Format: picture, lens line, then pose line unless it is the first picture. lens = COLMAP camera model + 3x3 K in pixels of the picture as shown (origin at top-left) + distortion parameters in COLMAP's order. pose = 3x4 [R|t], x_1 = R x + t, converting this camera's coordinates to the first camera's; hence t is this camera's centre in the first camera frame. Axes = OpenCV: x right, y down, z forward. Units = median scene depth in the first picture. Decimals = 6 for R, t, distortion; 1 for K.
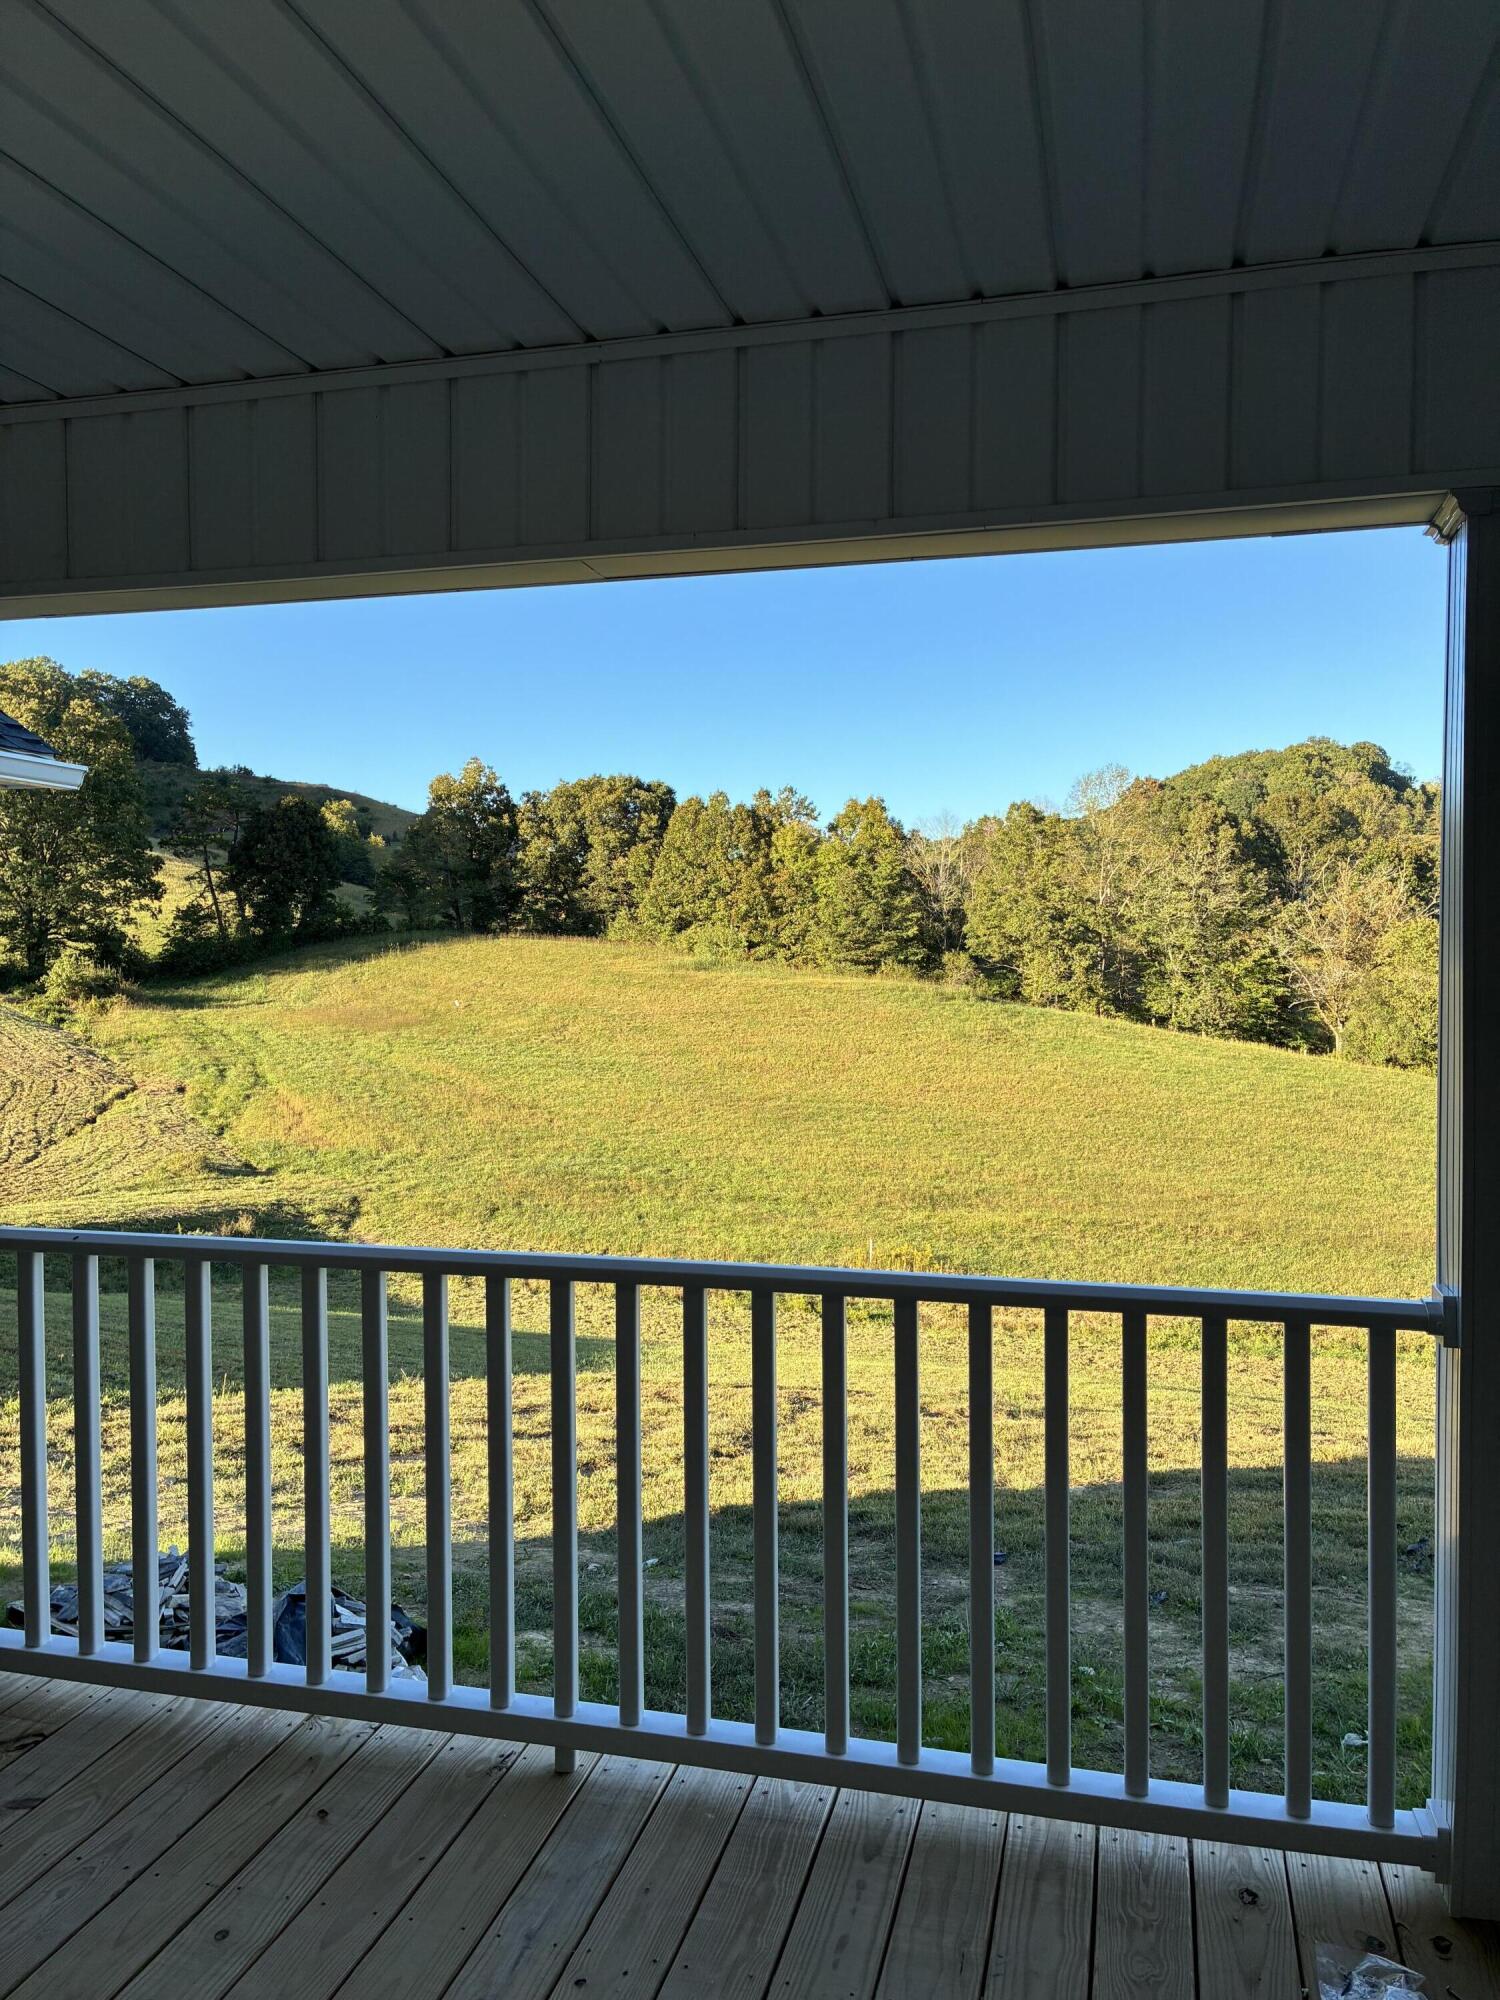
lens RADIAL K [[1564.5, 0, 750.0], [0, 1564.5, 1000.0], [0, 0, 1]] dist [0.015852, -0.001413]
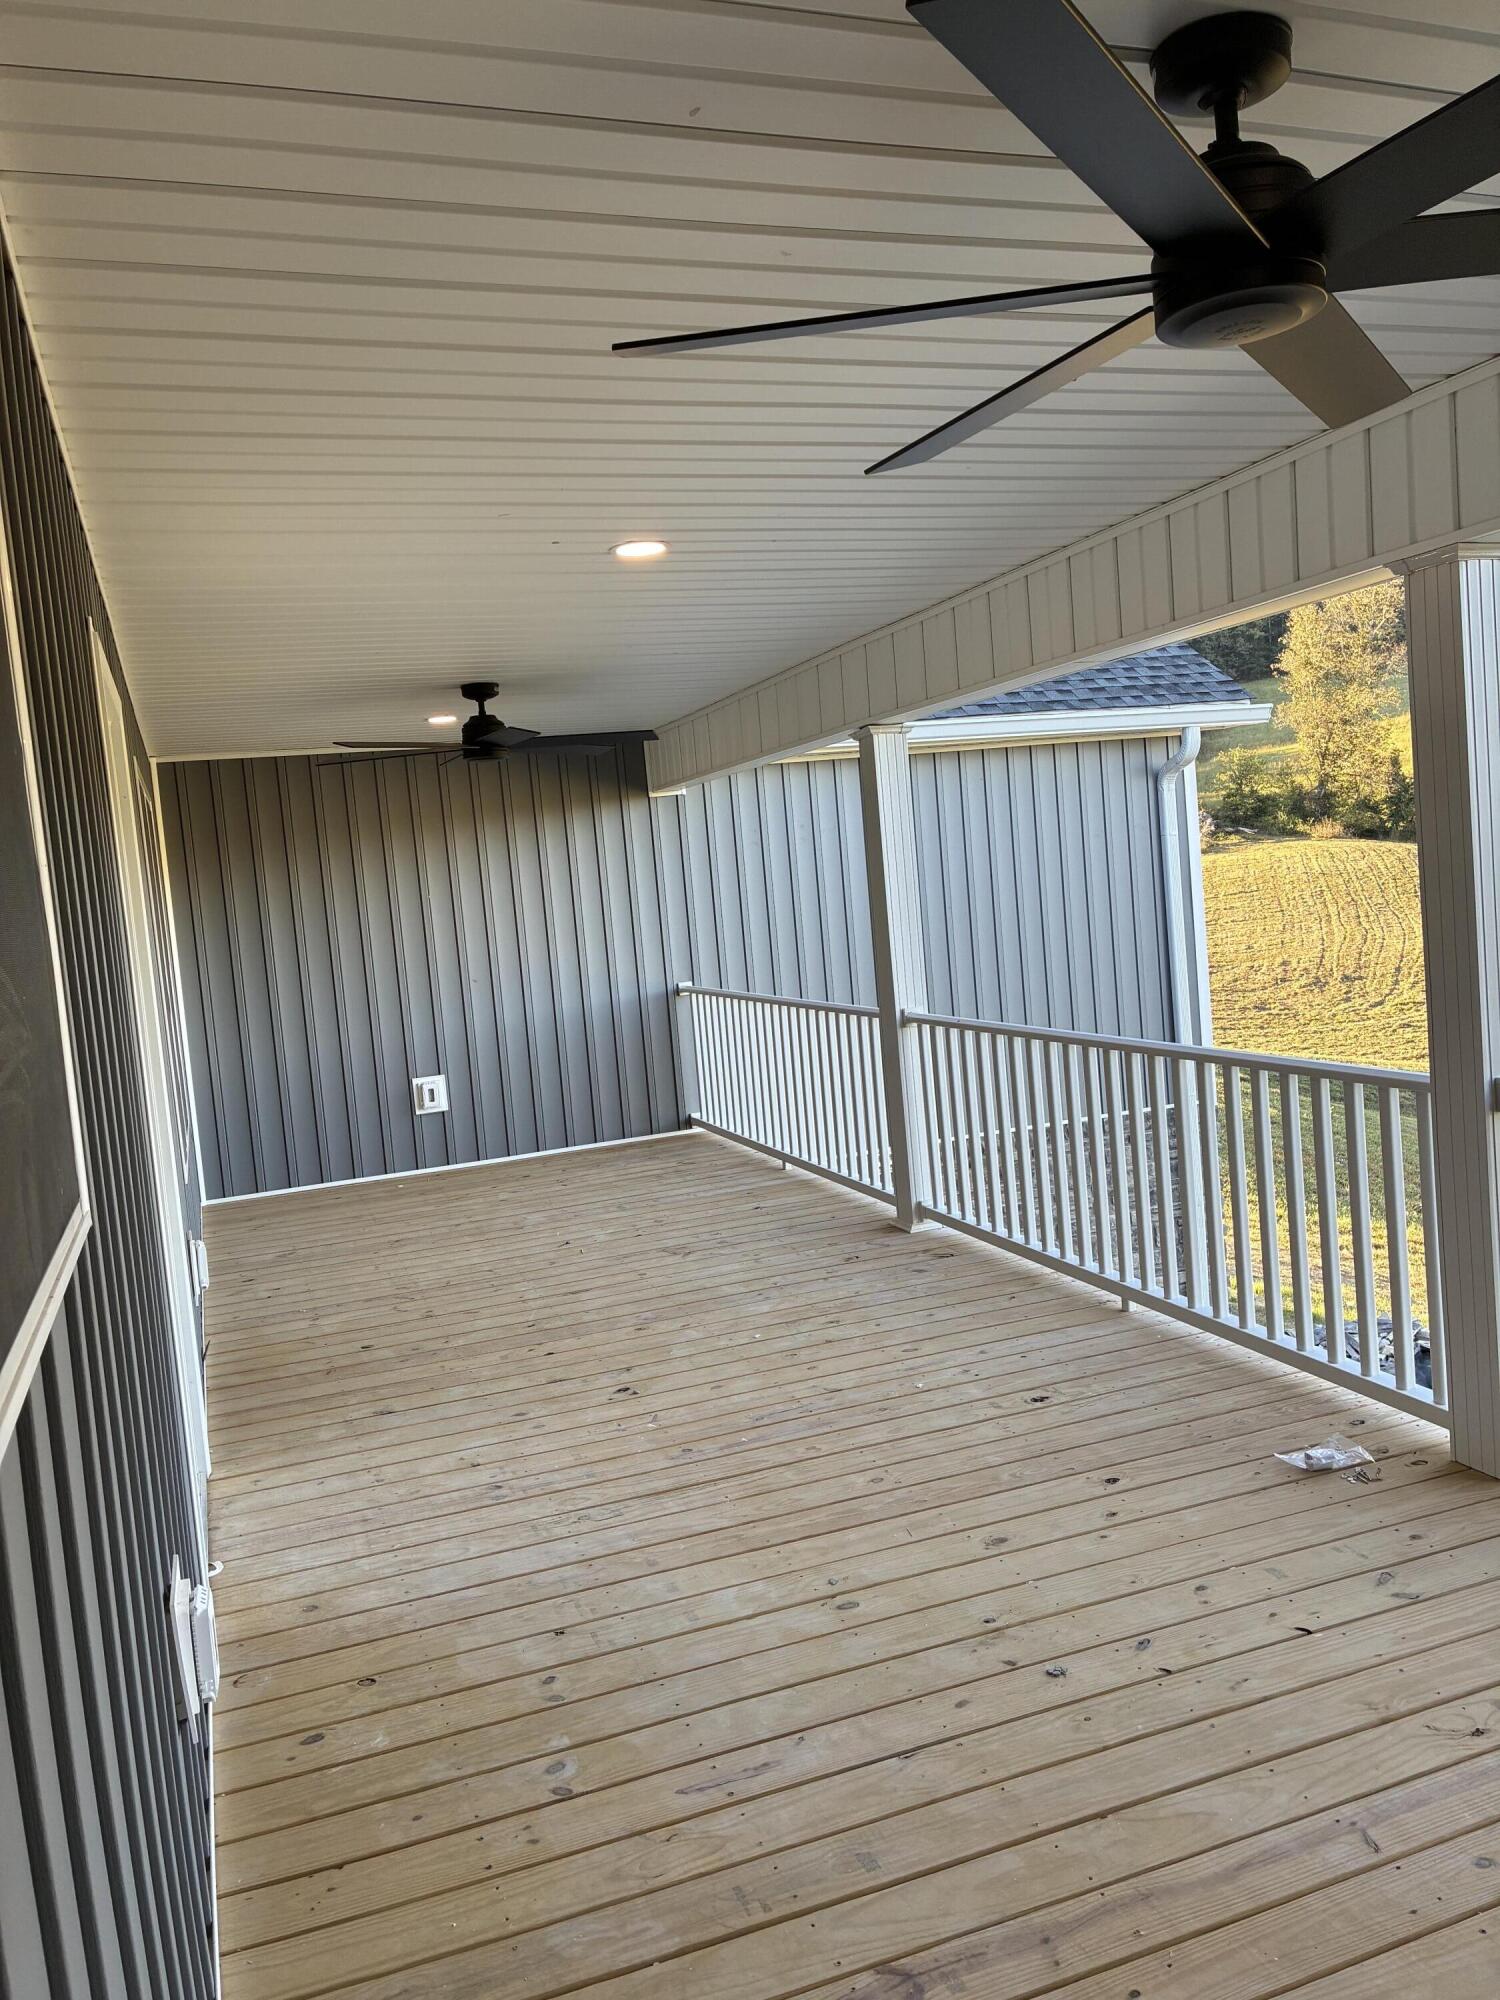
lens RADIAL K [[1511.6, 0, 750.0], [0, 1511.6, 1000.0], [0, 0, 1]] dist [-0.004293, 0.111254]
pose [[0.572277, 0.018745, -0.819846, 0.337586], [0.061371, 0.995956, 0.065610, -0.007347], [0.817761, -0.087862, 0.568812, -0.110846]]
